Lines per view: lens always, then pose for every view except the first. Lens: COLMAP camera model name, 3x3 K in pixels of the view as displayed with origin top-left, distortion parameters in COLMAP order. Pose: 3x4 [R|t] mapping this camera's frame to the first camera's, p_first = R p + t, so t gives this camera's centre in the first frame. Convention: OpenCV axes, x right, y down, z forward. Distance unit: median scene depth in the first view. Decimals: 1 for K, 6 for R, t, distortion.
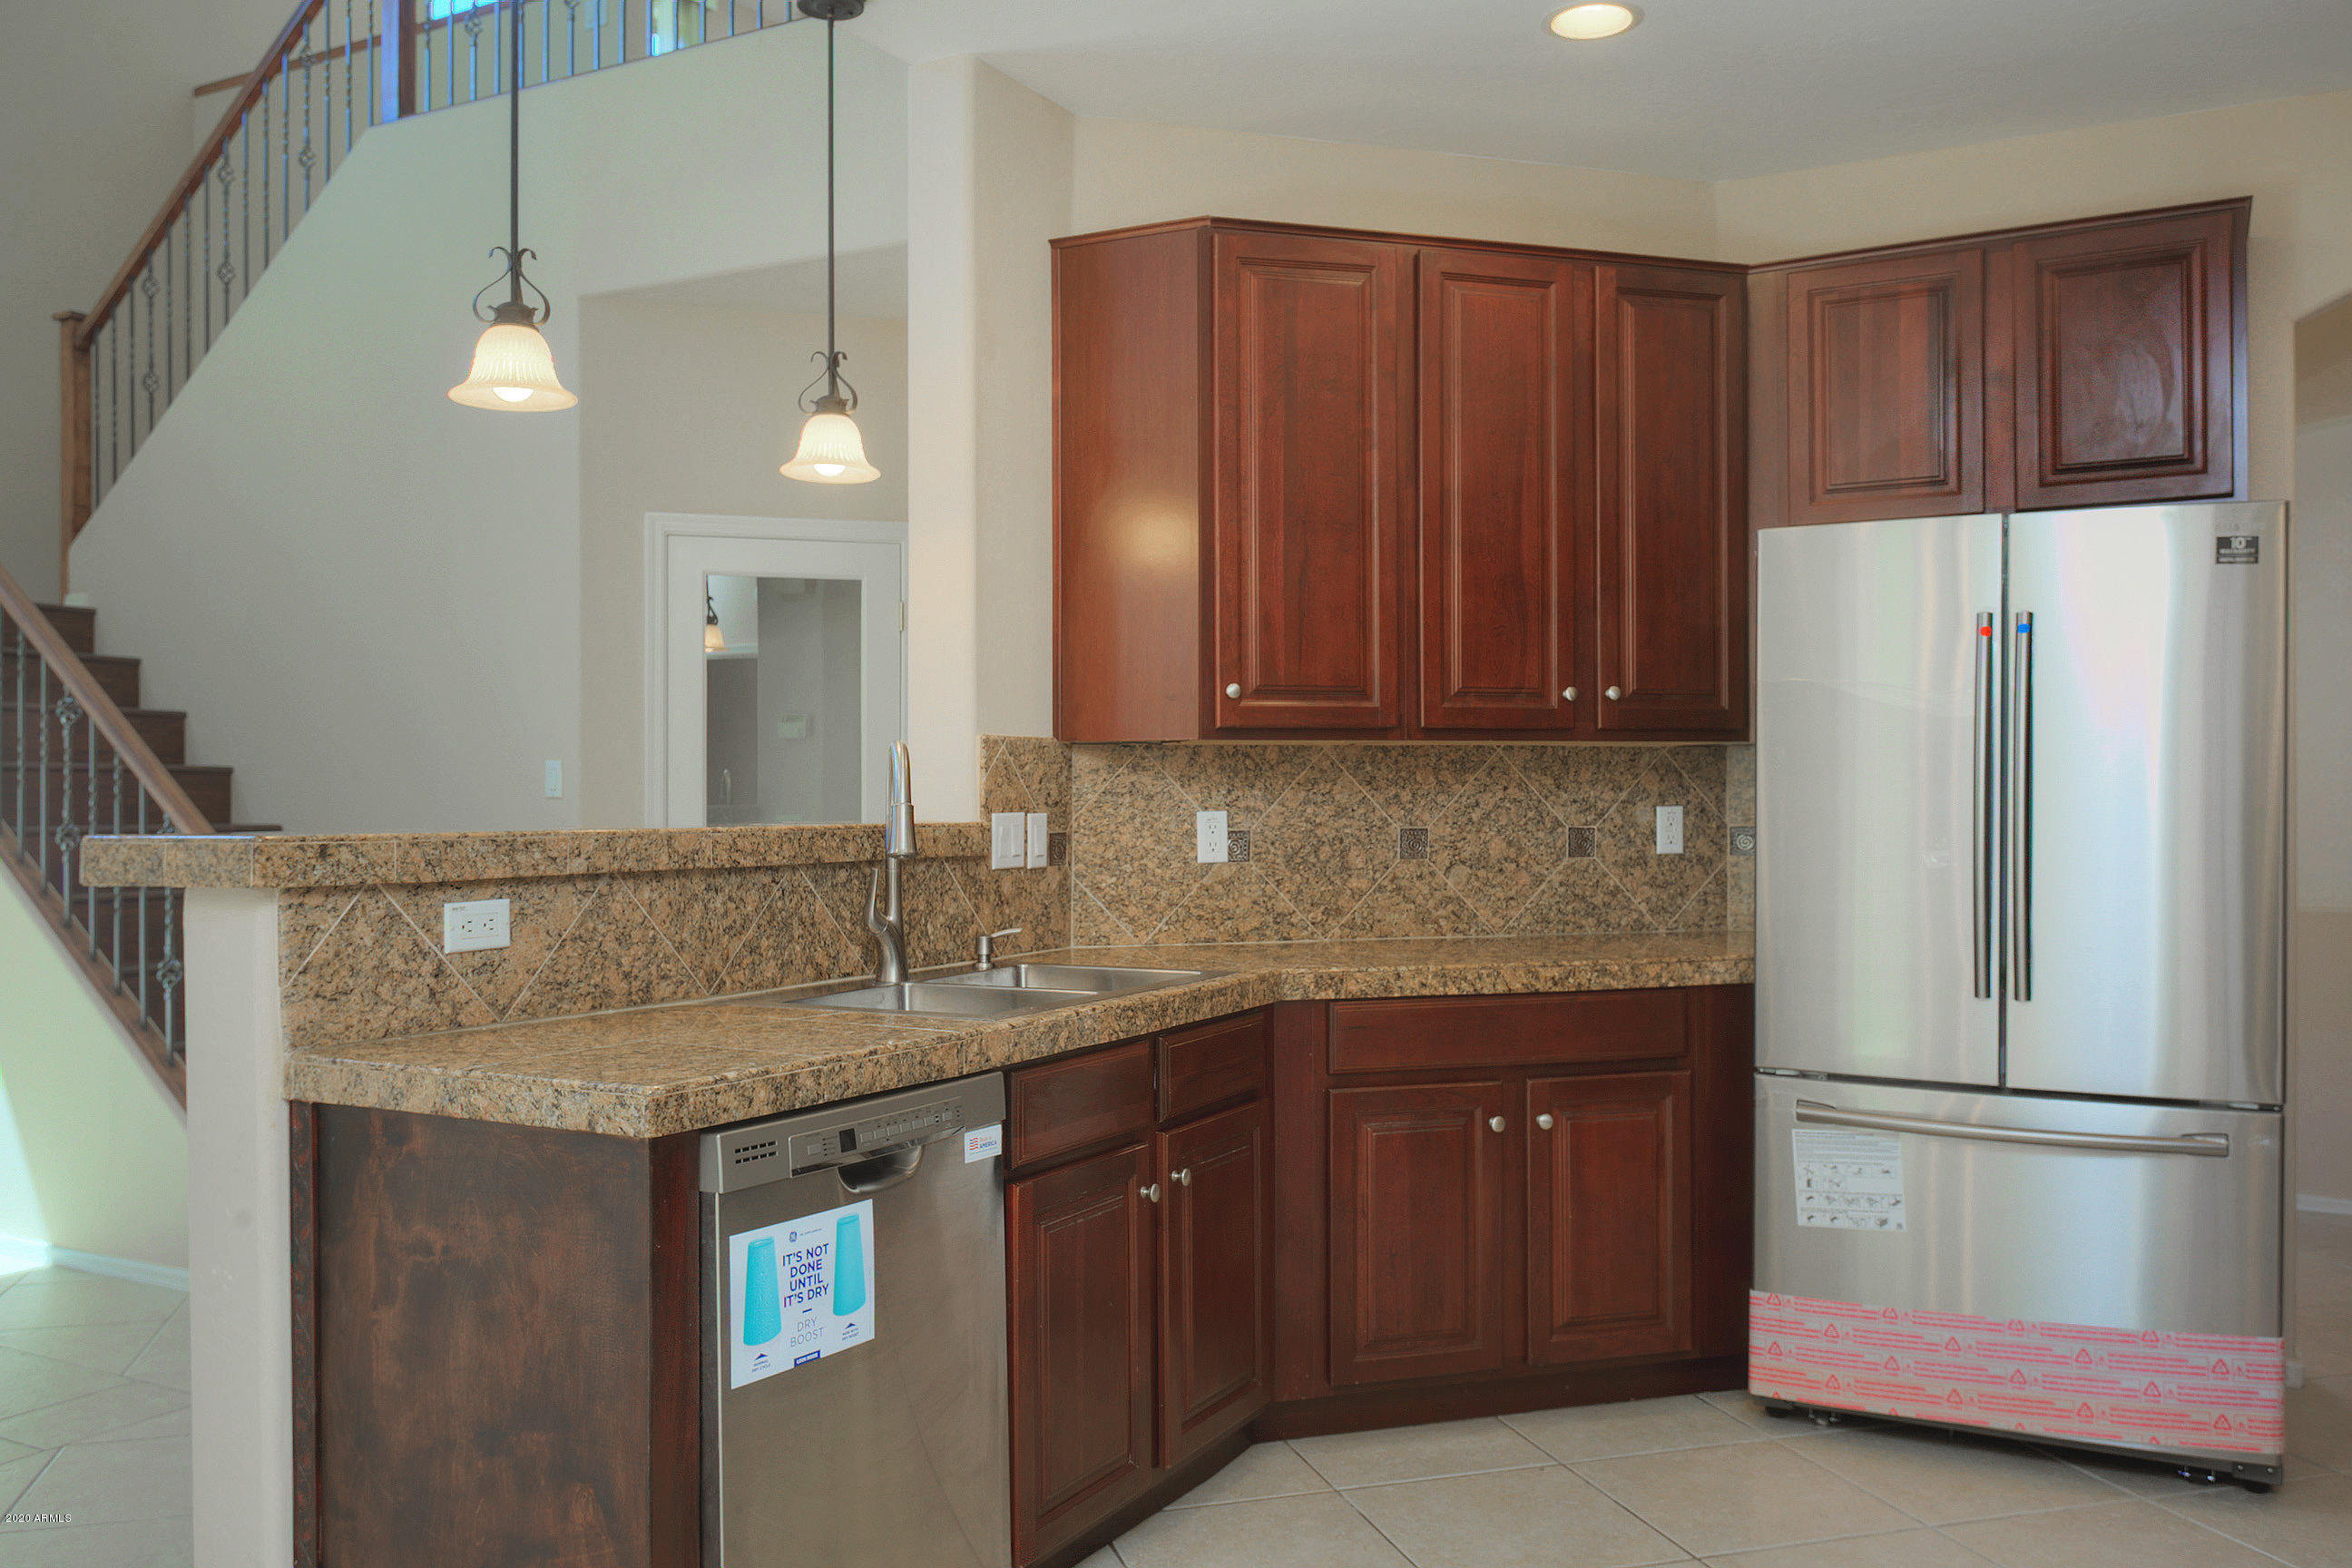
lens RADIAL K [[1919.1, 0, 1174.4], [0, 1919.1, 784.9], [0, 0, 1]] dist [0.012638, 0.001382]
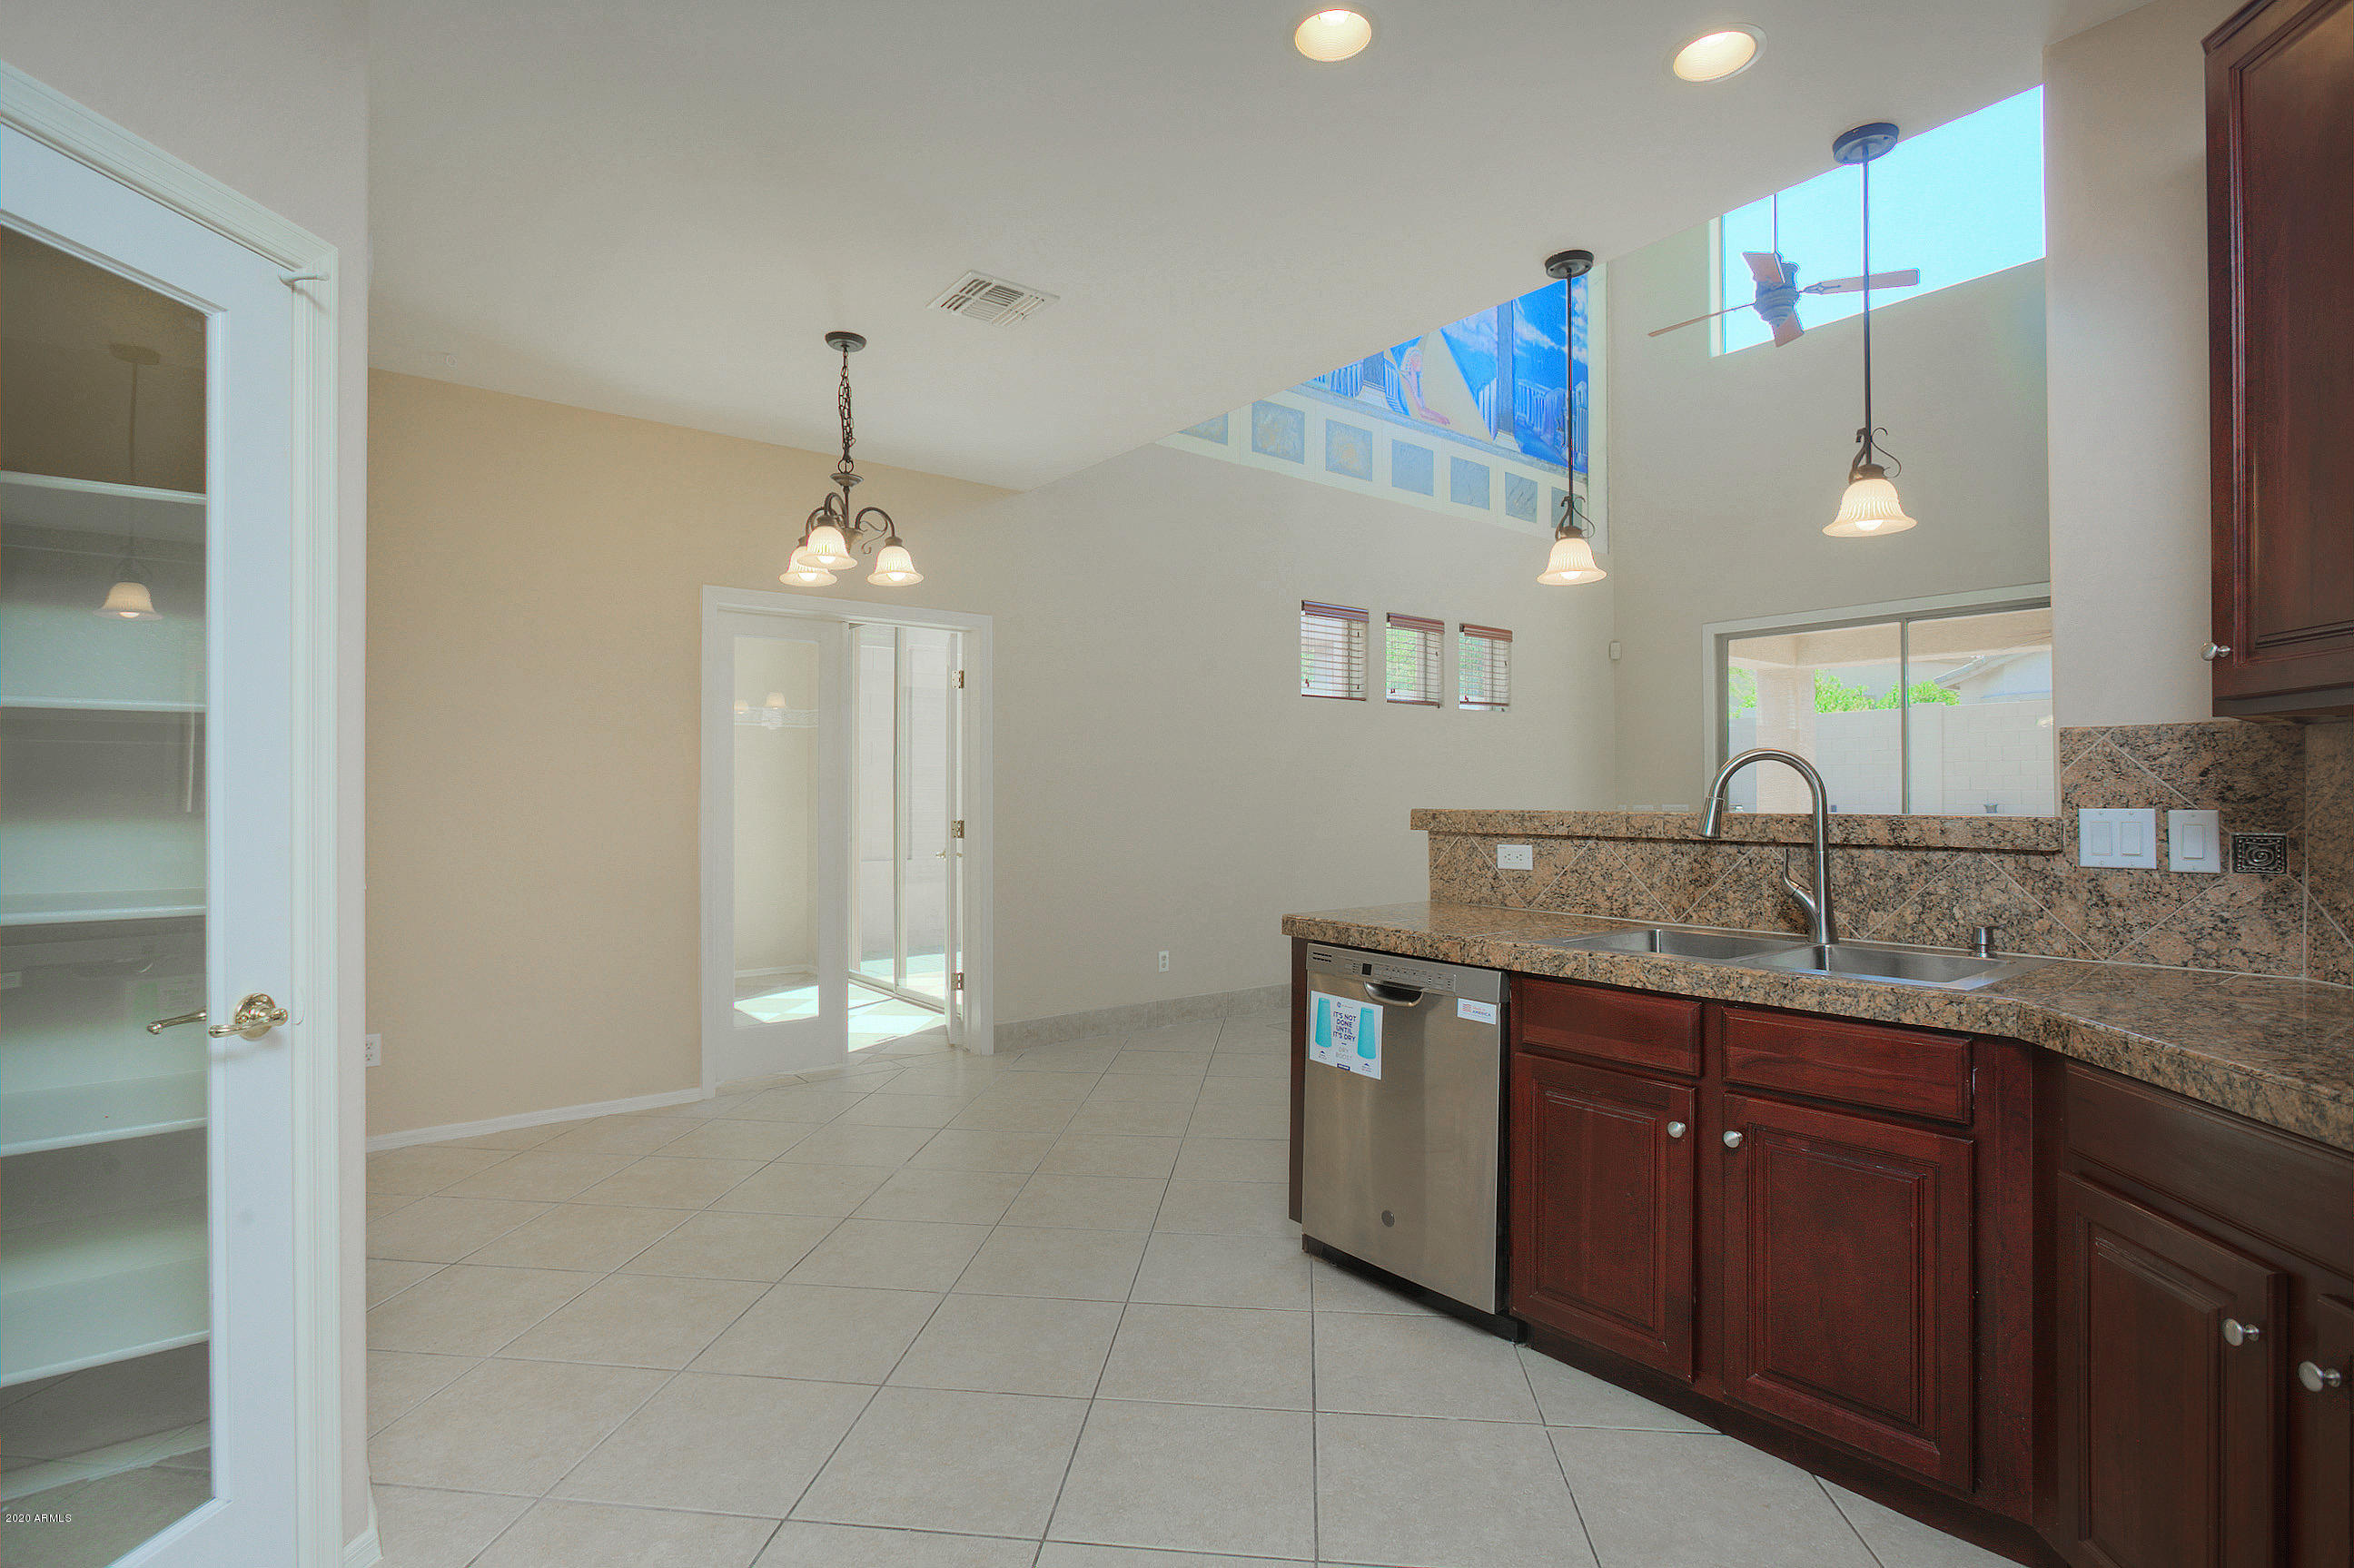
lens RADIAL K [[1145.6, 0, 1176.0], [0, 1145.6, 792.9], [0, 0, 1]] dist [-0.002864, -0.000129]
pose [[-0.403923, -0.001307, -0.914792, 0.805449], [0.006547, 0.999969, -0.004320, 0.008680], [0.914770, -0.007733, -0.403902, 1.076029]]
